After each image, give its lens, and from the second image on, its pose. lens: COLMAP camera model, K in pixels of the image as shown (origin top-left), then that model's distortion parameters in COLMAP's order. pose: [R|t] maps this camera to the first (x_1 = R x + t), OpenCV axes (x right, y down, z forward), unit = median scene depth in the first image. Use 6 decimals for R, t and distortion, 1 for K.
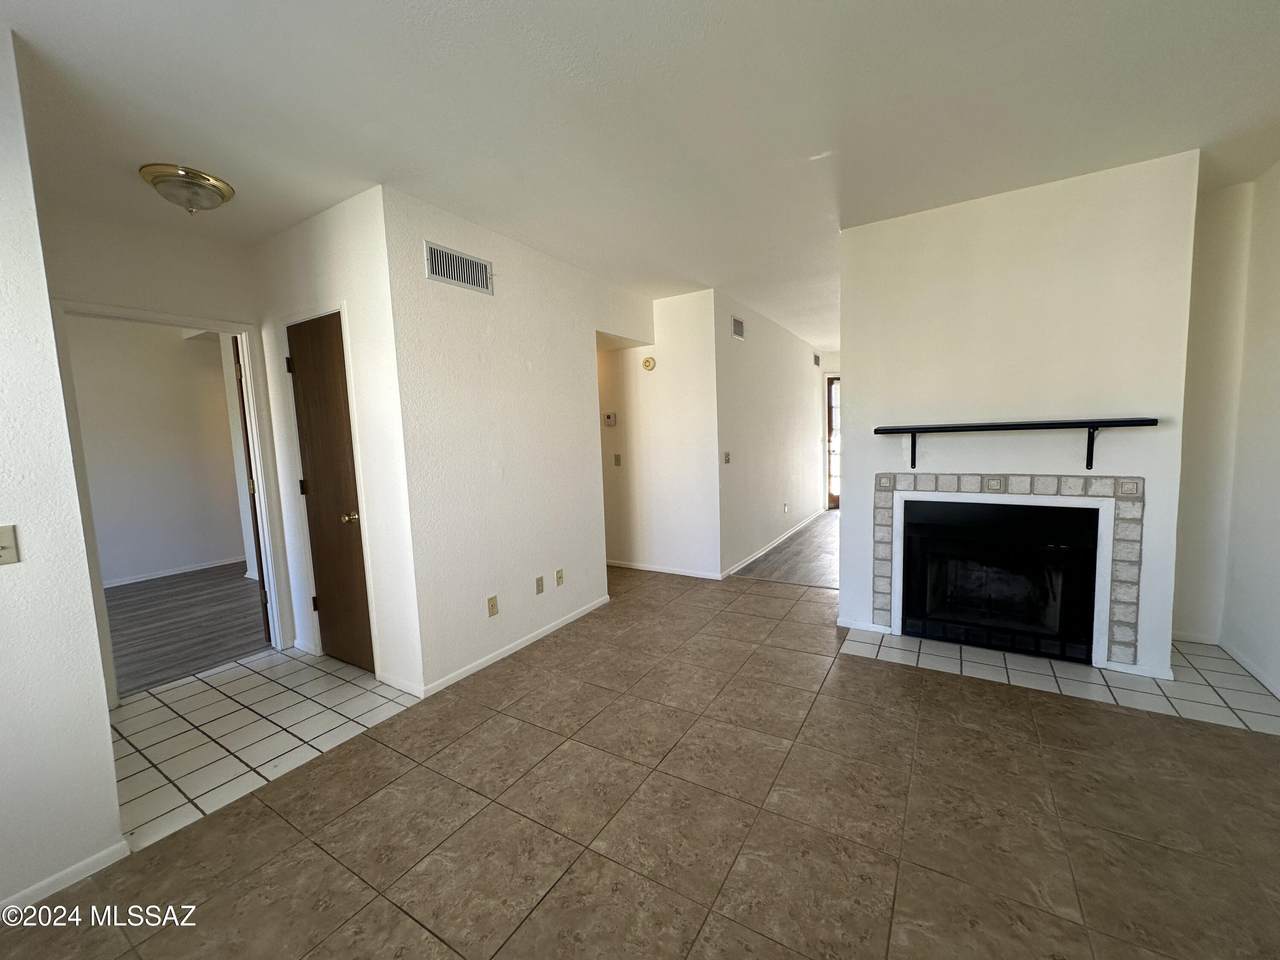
lens RADIAL K [[510.7, 0, 637.3], [0, 510.7, 483.2], [0, 0, 1]] dist [-0.000069, 0.000317]
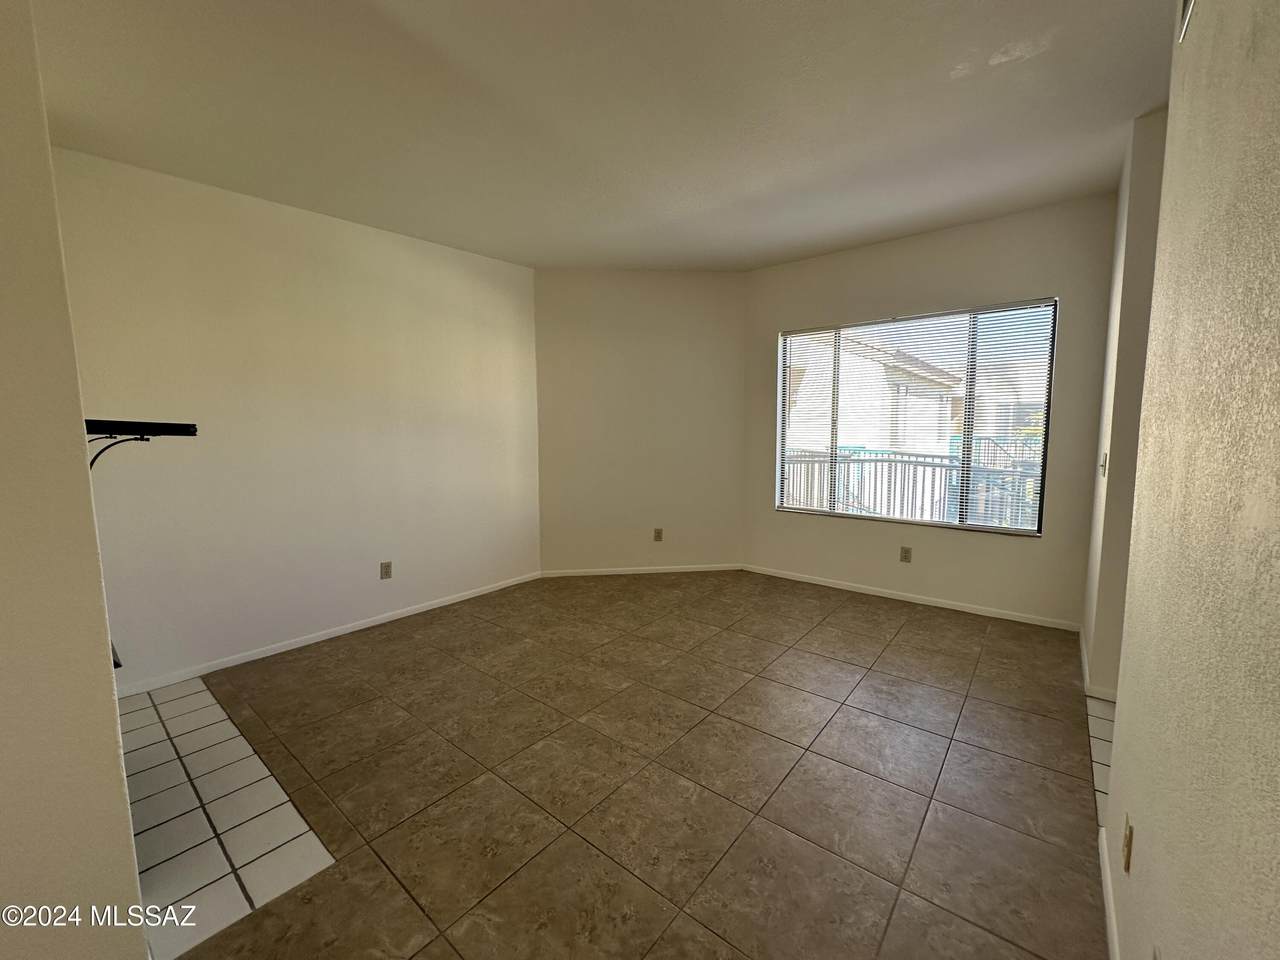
lens RADIAL K [[510.7, 0, 638.6], [0, 510.7, 478.6], [0, 0, 1]] dist [-0.000069, 0.000317]
pose [[-0.990323, 0.034458, 0.134434, 0.016328], [0.060613, 0.978803, 0.195627, -0.118311], [-0.124844, 0.201883, -0.971420, 1.330392]]
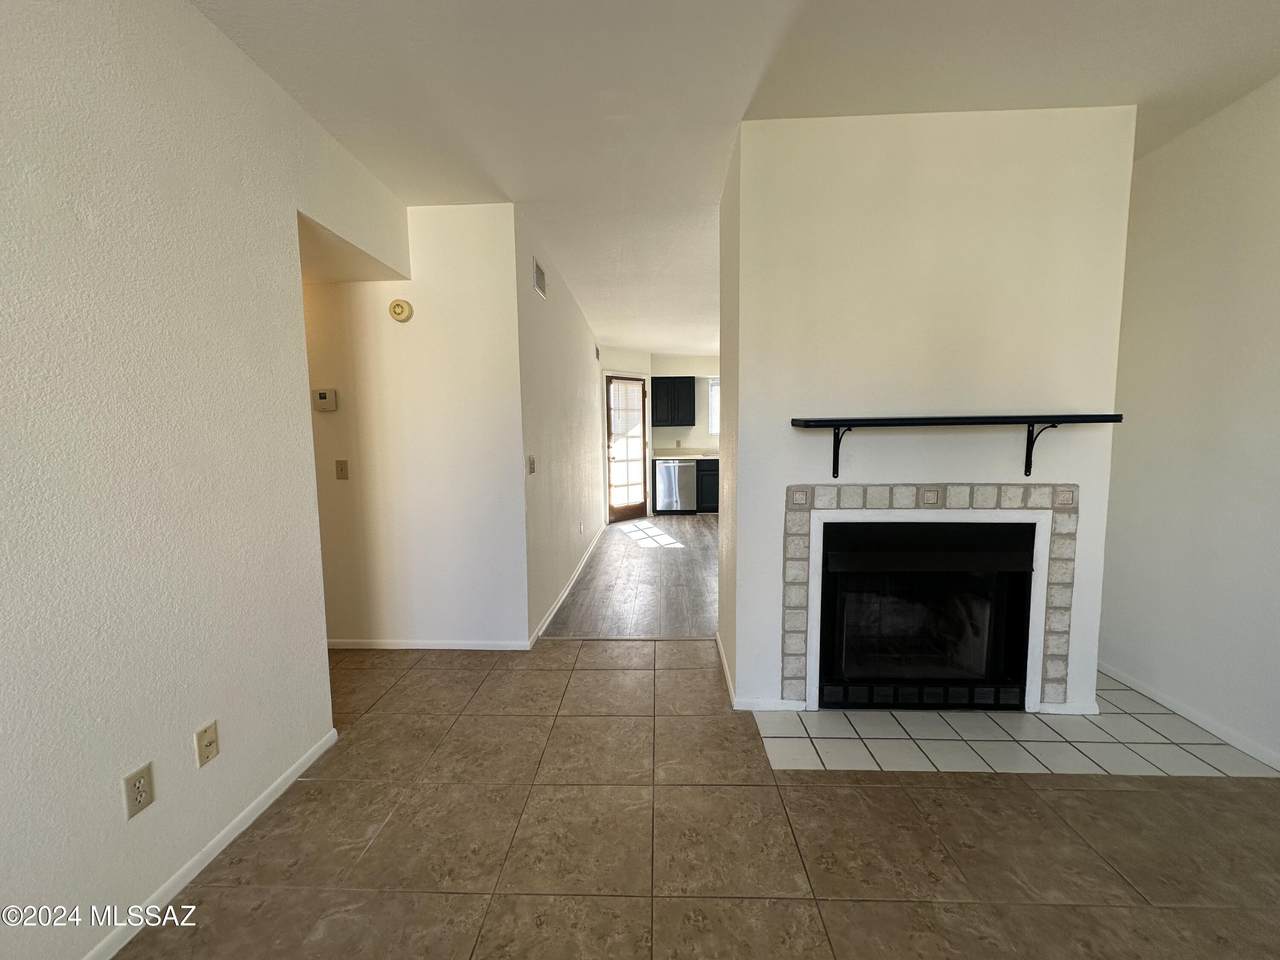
lens RADIAL K [[510.7, 0, 639.9], [0, 510.7, 480.5], [0, 0, 1]] dist [-0.000069, 0.000317]
pose [[0.867474, -0.018996, 0.497119, -0.053475], [0.030374, 0.999429, -0.014812, -0.022416], [-0.496554, 0.027949, 0.867556, 0.503767]]
